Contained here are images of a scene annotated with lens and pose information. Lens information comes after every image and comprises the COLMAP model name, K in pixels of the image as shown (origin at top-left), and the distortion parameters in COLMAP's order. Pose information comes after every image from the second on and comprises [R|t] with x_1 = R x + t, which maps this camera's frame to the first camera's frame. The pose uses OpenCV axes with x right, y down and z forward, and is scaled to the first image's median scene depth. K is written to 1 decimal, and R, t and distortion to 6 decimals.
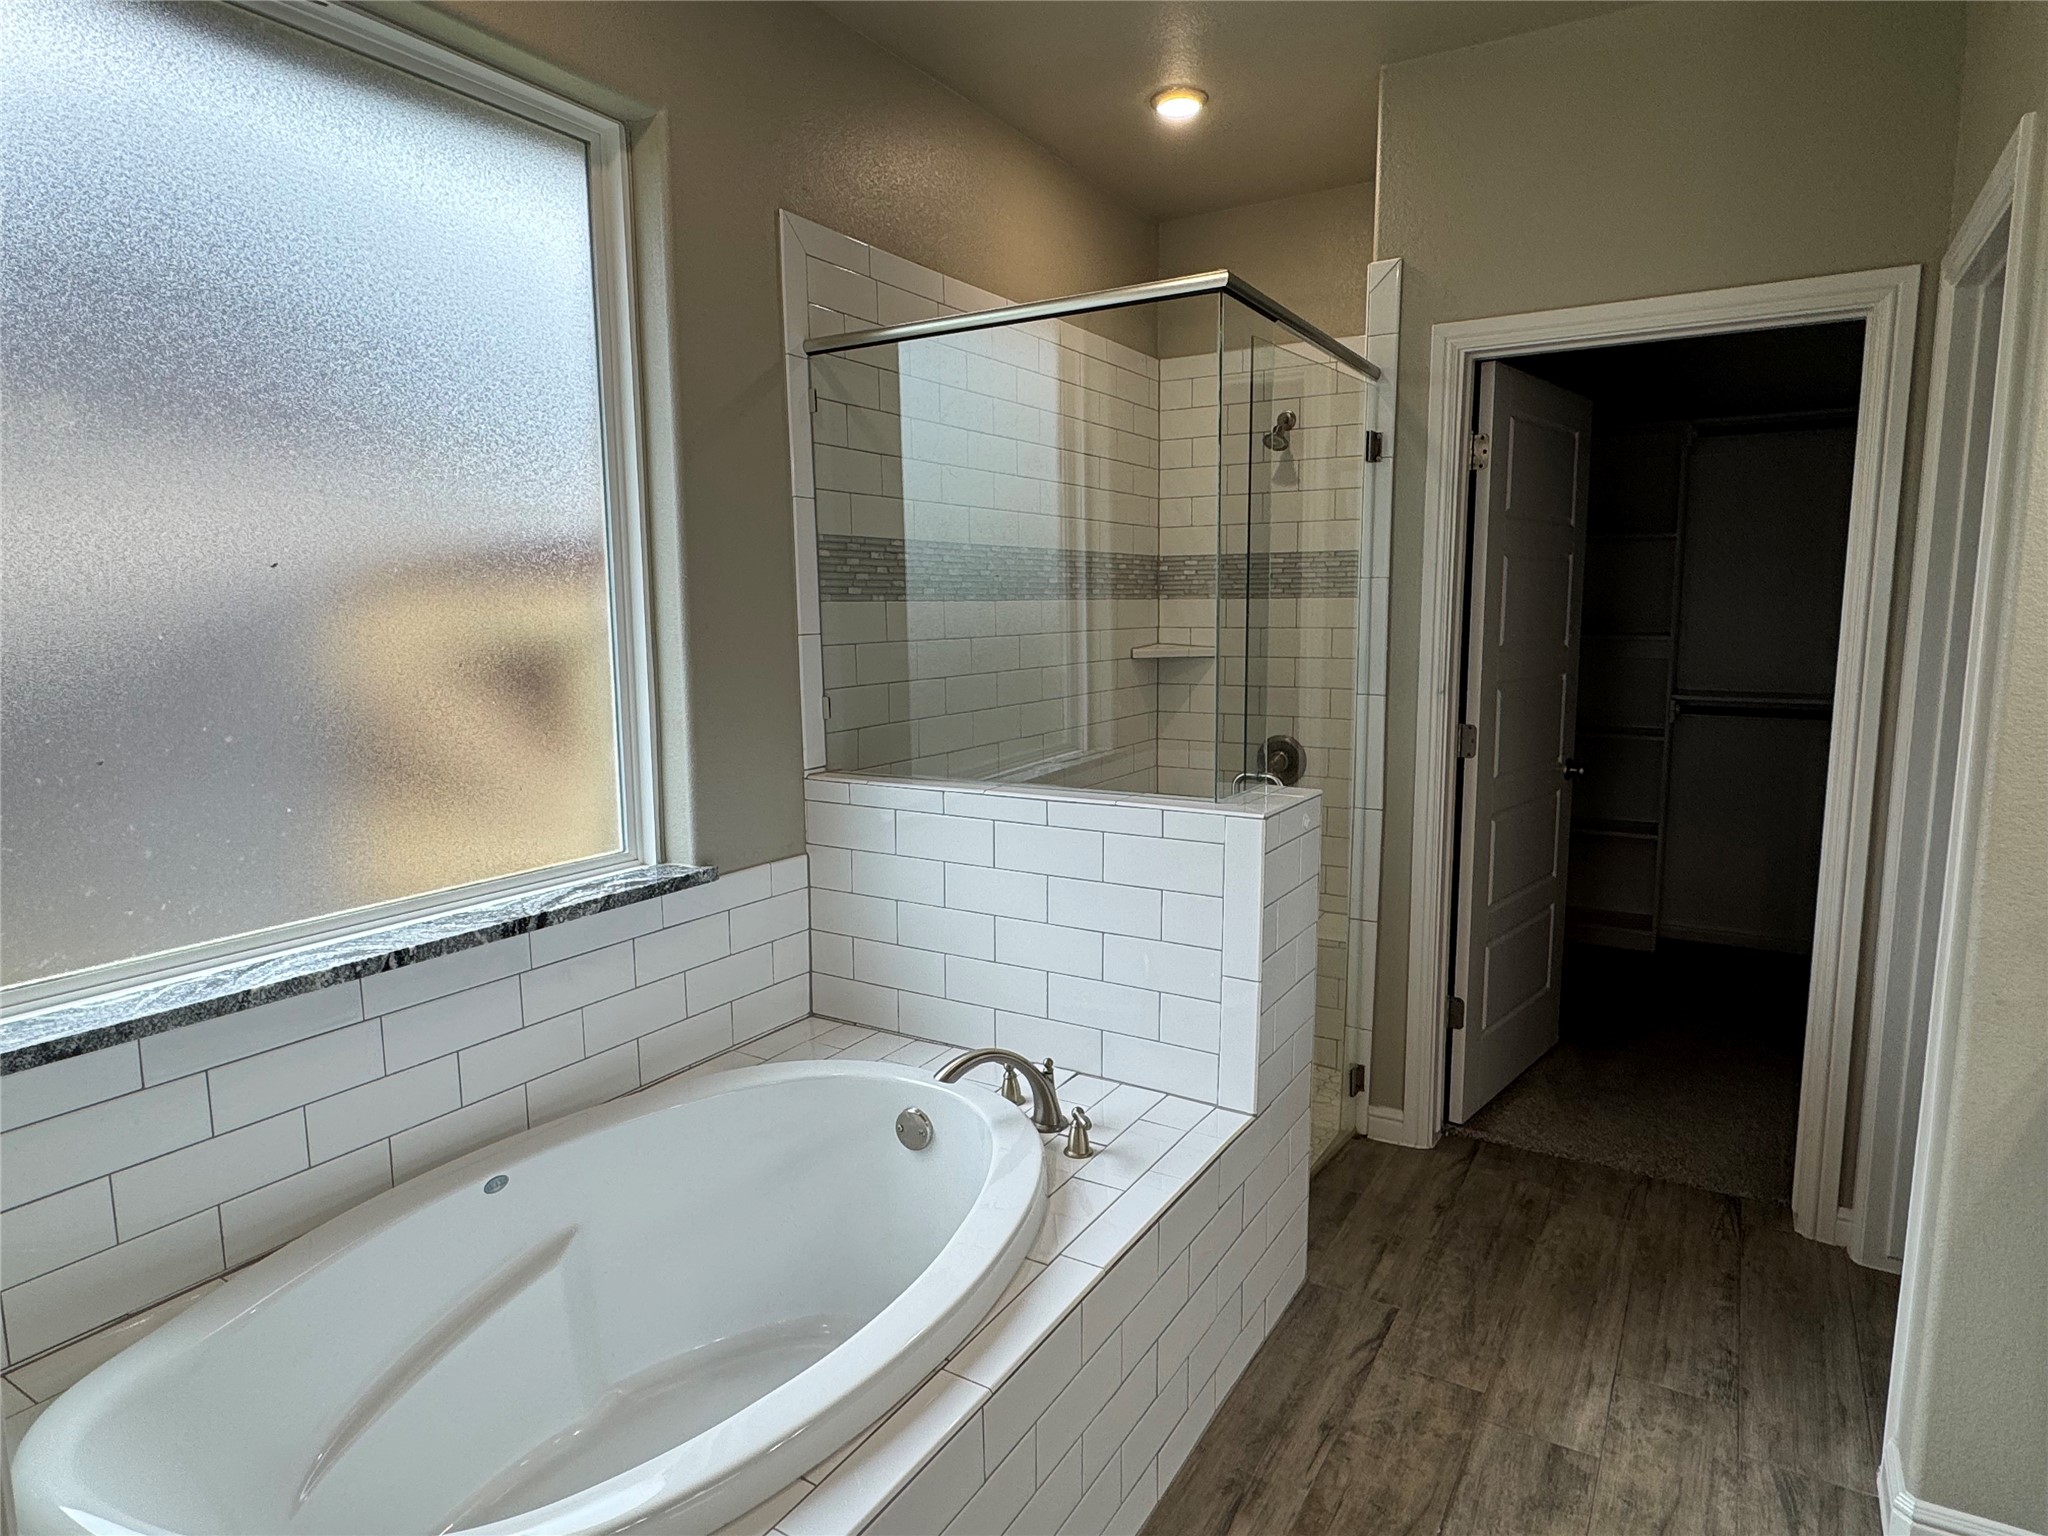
lens RADIAL K [[1176.7, 0, 1024.2], [0, 1176.7, 771.4], [0, 0, 1]] dist [-0.000279, 0.000714]
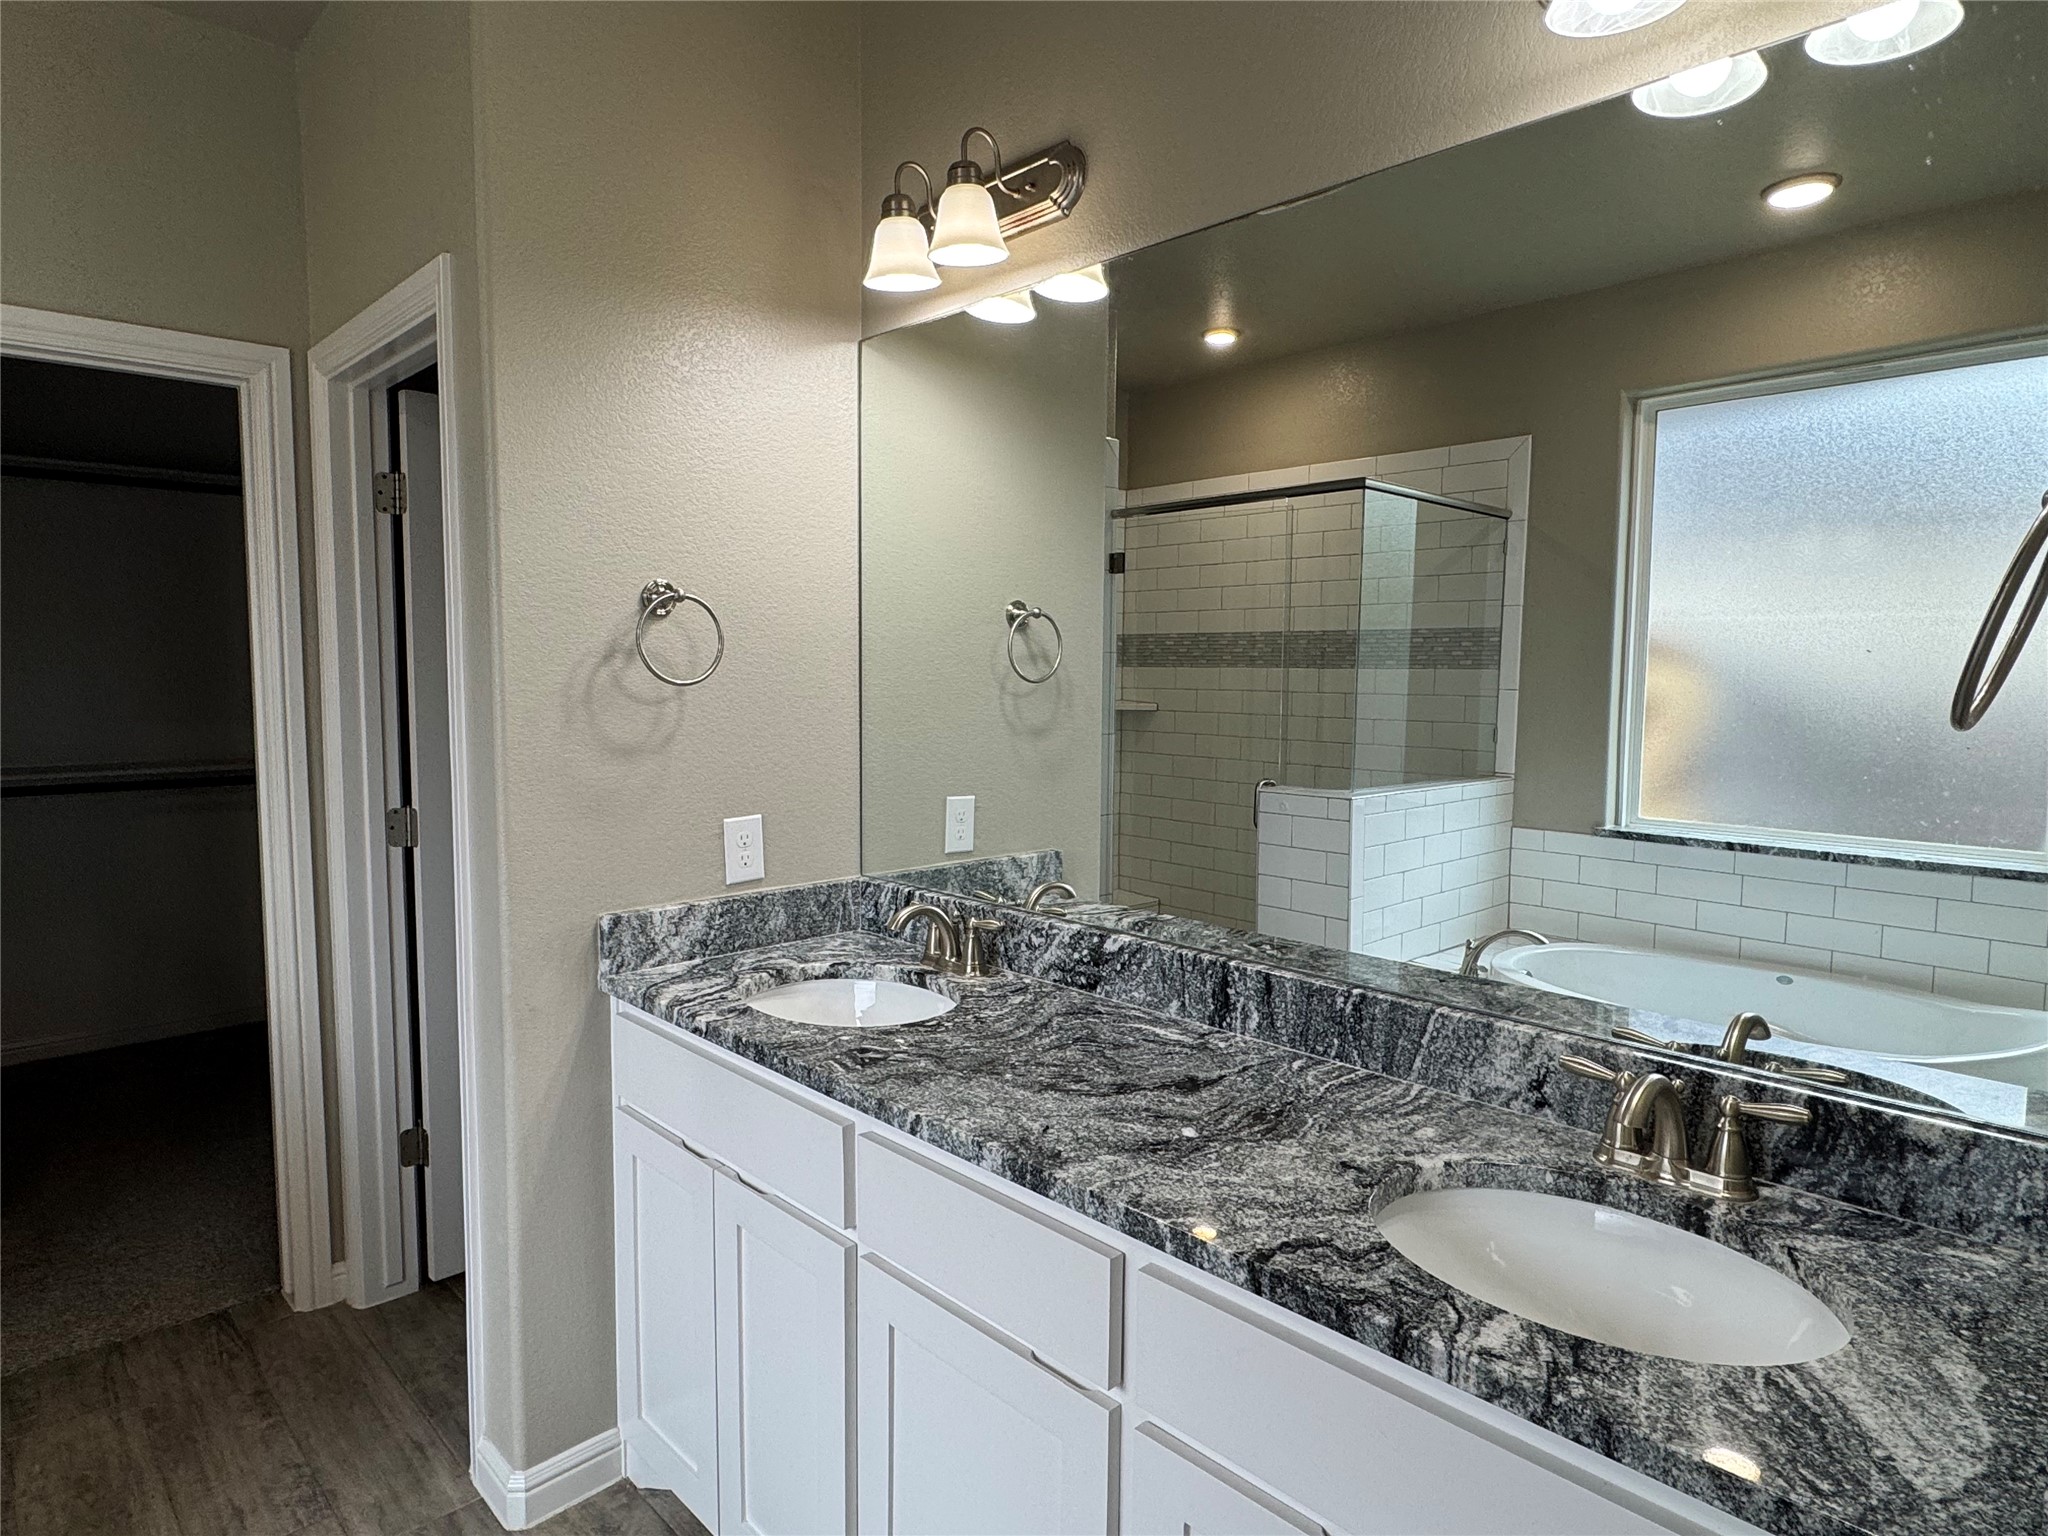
lens RADIAL K [[1176.7, 0, 1023.3], [0, 1176.7, 762.0], [0, 0, 1]] dist [-0.000279, 0.000714]
pose [[0.251023, -0.067572, 0.965620, -0.112209], [0.126420, 0.991305, 0.036505, -0.019721], [-0.959690, 0.112910, 0.257382, 0.137335]]
